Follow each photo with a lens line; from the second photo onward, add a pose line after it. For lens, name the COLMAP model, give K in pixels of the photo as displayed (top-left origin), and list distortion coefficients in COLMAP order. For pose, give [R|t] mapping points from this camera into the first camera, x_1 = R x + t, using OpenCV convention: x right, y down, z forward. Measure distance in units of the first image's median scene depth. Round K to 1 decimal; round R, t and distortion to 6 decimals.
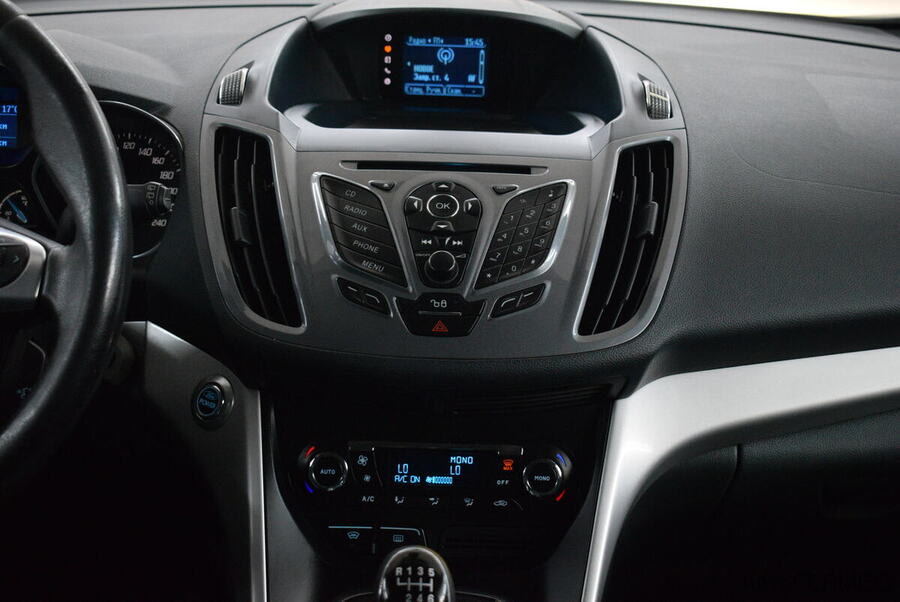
lens RADIAL K [[1300.6, 0, 450.0], [0, 1300.6, 301.0], [0, 0, 1]] dist [-0.002657, 0.003805]
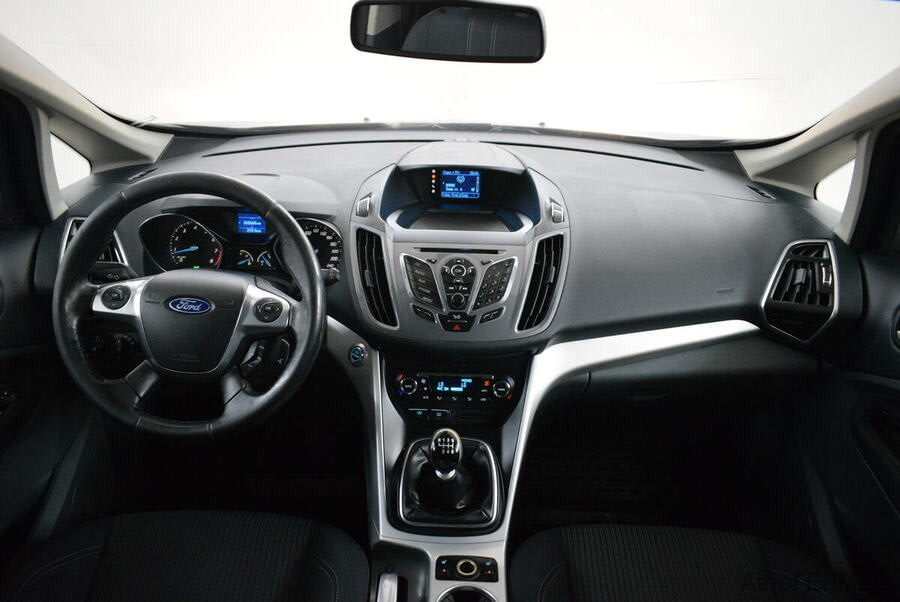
lens RADIAL K [[708.4, 0, 450.0], [0, 708.4, 301.0], [0, 0, 1]] dist [-0.000147, -0.000103]
pose [[0.999742, 0.003280, -0.022481, 0.007426], [-0.000638, 0.993184, 0.116557, -0.163077], [0.022710, -0.116513, 0.992929, -0.224111]]
